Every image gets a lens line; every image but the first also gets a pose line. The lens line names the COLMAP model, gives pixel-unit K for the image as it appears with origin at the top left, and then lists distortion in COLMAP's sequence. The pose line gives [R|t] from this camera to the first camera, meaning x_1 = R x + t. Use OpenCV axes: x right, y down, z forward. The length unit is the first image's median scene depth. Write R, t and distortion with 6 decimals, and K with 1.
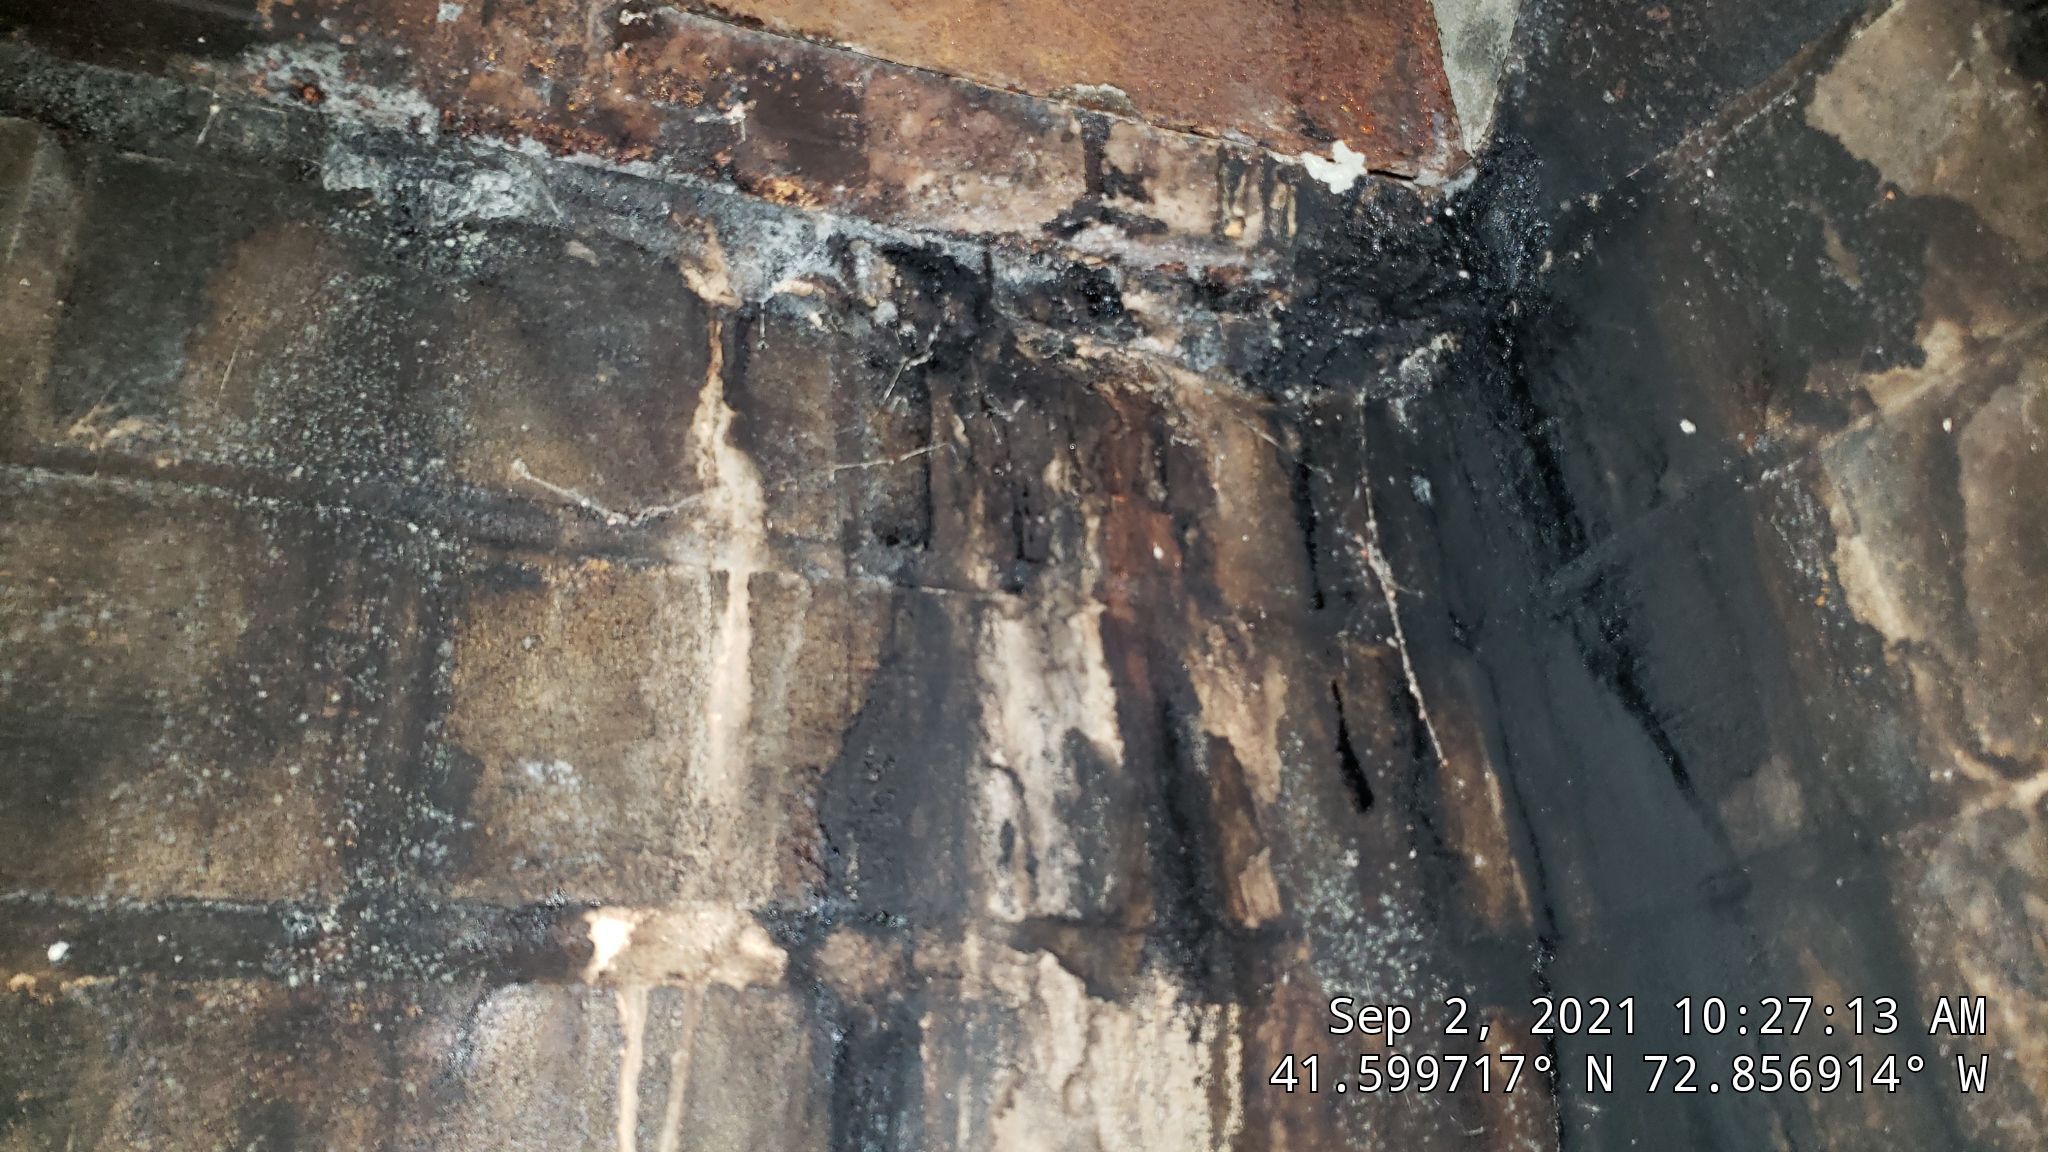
lens RADIAL K [[1579.6, 0, 1024.0], [0, 1579.6, 576.0], [0, 0, 1]] dist [0.007439, -0.002685]
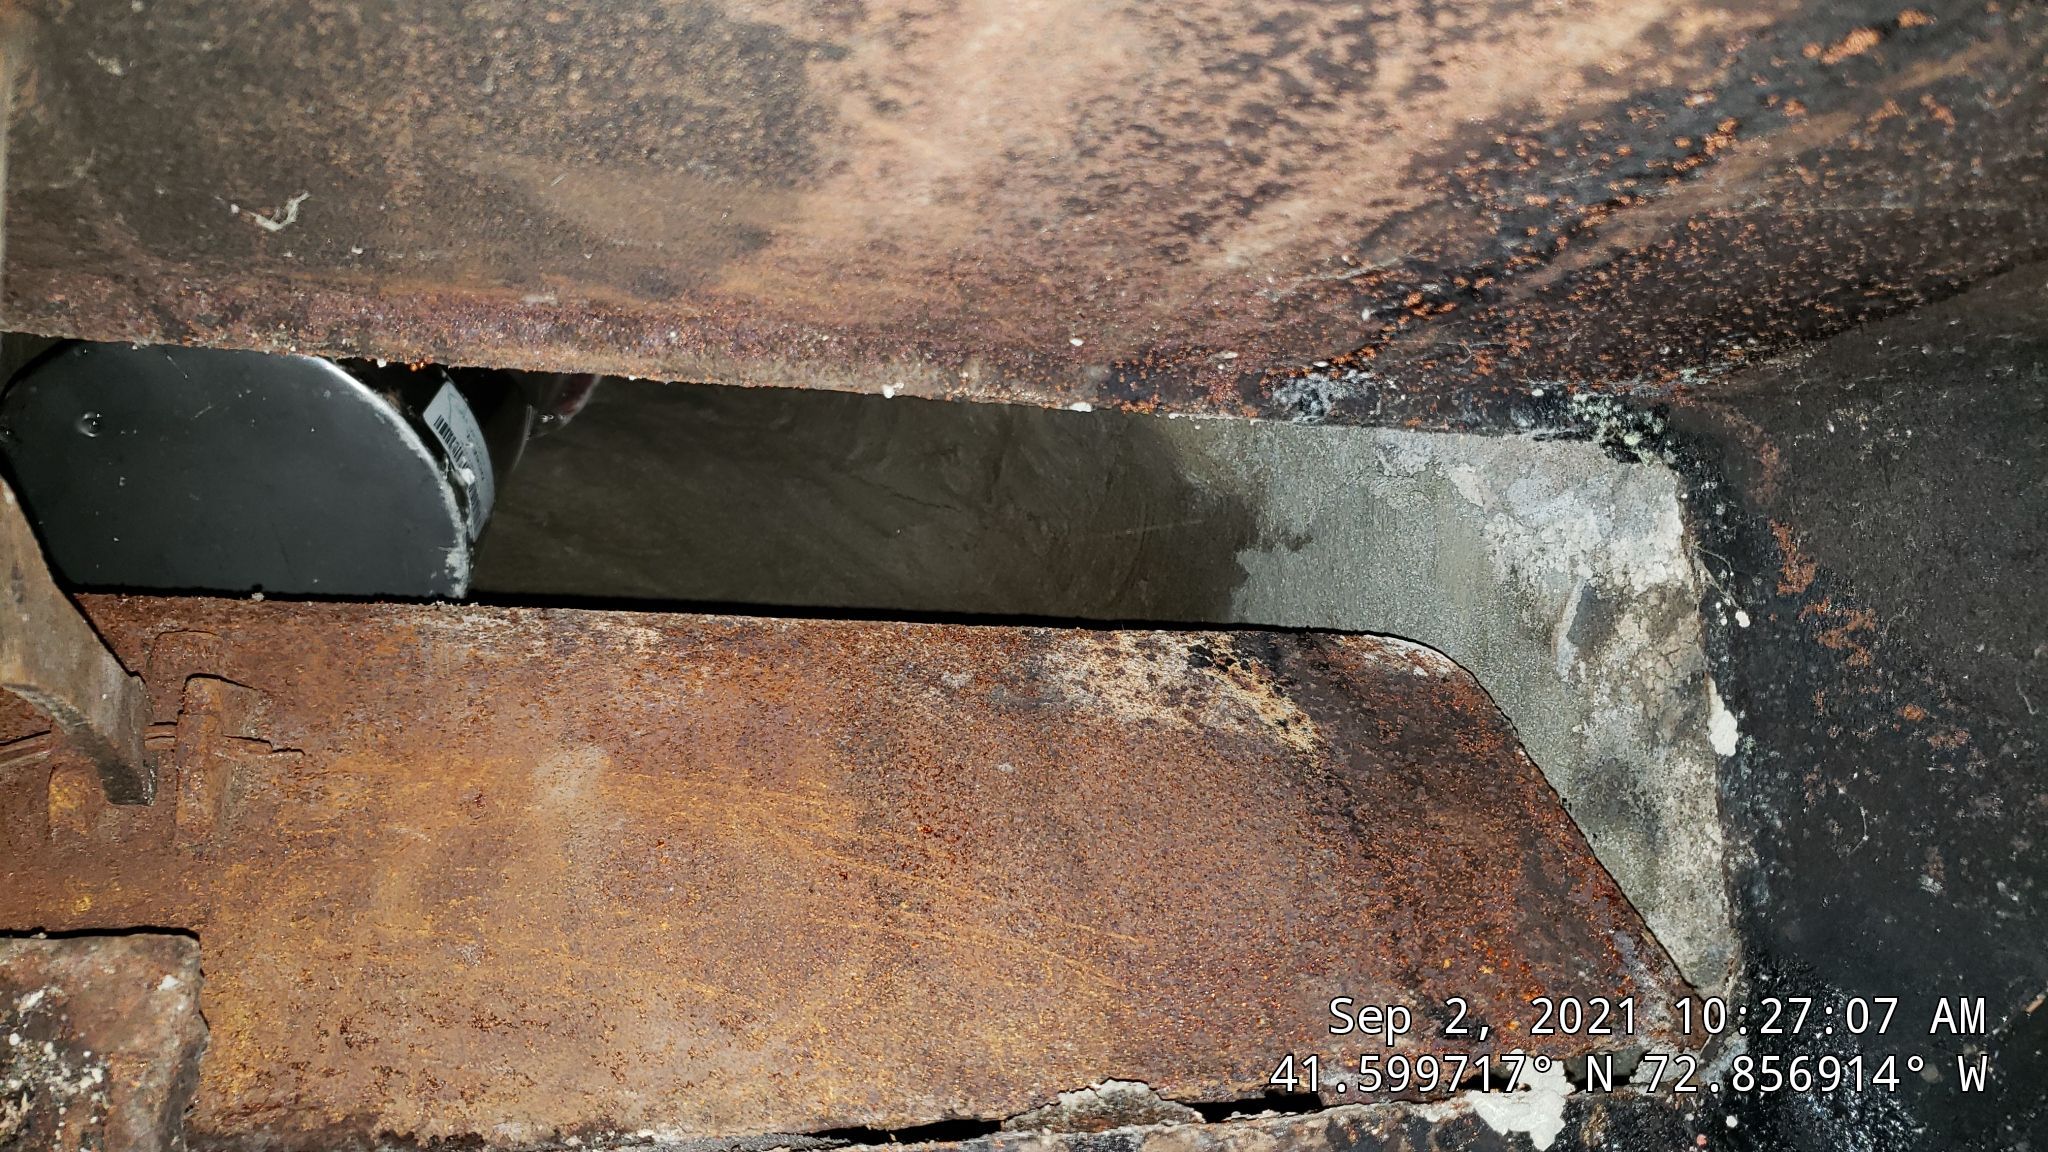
lens RADIAL K [[1579.6, 0, 1024.0], [0, 1579.6, 576.0], [0, 0, 1]] dist [0.007439, -0.002685]
pose [[0.974465, -0.220303, 0.043401, 0.022307], [0.217687, 0.879536, -0.423118, -0.143367], [0.055041, 0.421762, 0.905035, 0.246934]]
